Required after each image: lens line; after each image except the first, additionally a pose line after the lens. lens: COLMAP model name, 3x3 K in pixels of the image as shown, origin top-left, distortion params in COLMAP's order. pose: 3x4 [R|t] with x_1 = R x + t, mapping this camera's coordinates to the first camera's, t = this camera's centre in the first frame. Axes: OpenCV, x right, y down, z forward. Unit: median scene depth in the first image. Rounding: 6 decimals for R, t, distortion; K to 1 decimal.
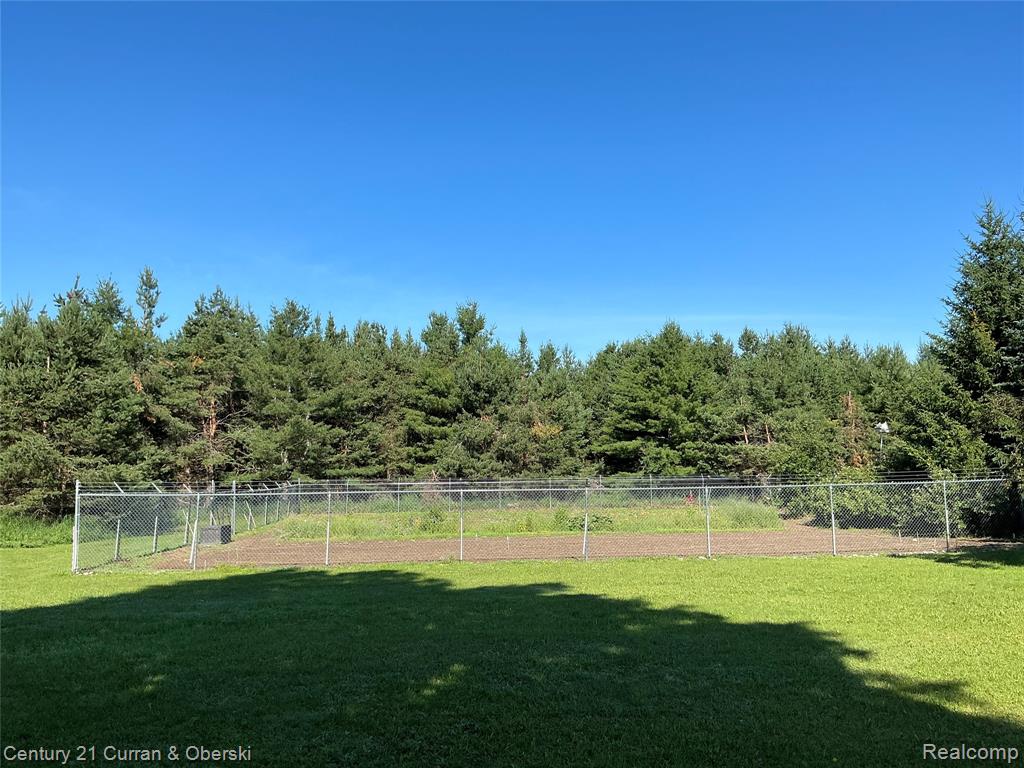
lens RADIAL K [[855.9, 0, 512.0], [0, 855.9, 384.0], [0, 0, 1]] dist [0.105131, -0.218194]
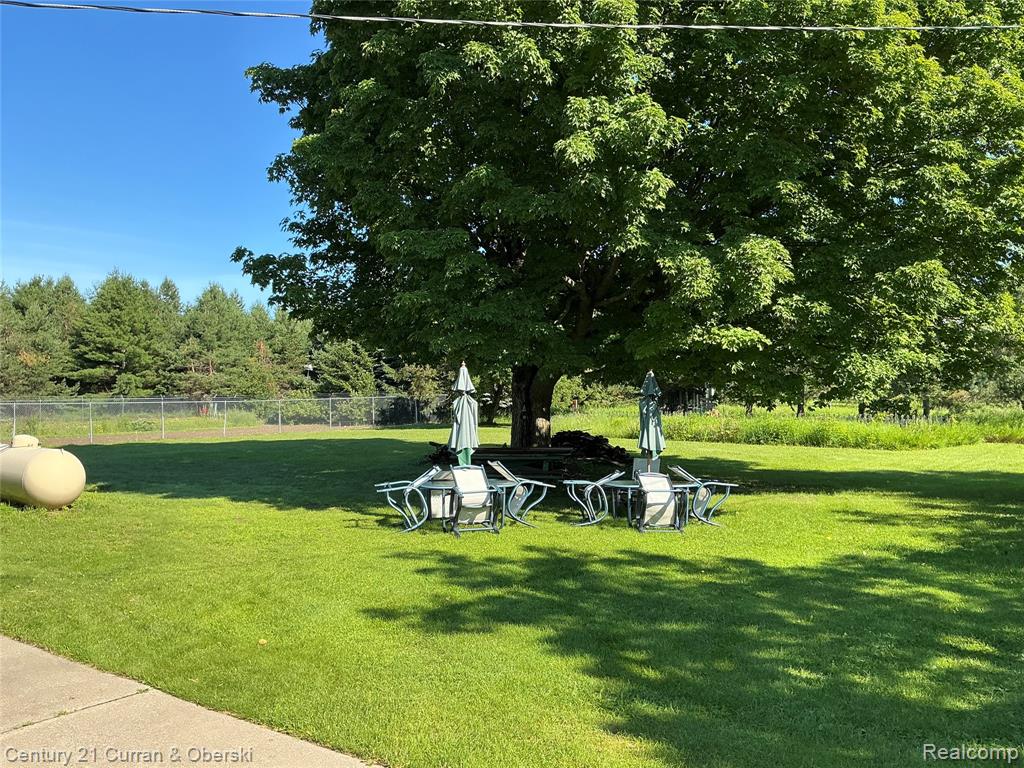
lens RADIAL K [[855.9, 0, 512.0], [0, 855.9, 384.0], [0, 0, 1]] dist [0.105131, -0.218194]
pose [[0.722549, 0.013122, 0.691196, -0.325413], [-0.074182, 0.995519, 0.058648, -0.033001], [-0.687329, -0.093651, 0.720284, -0.356131]]
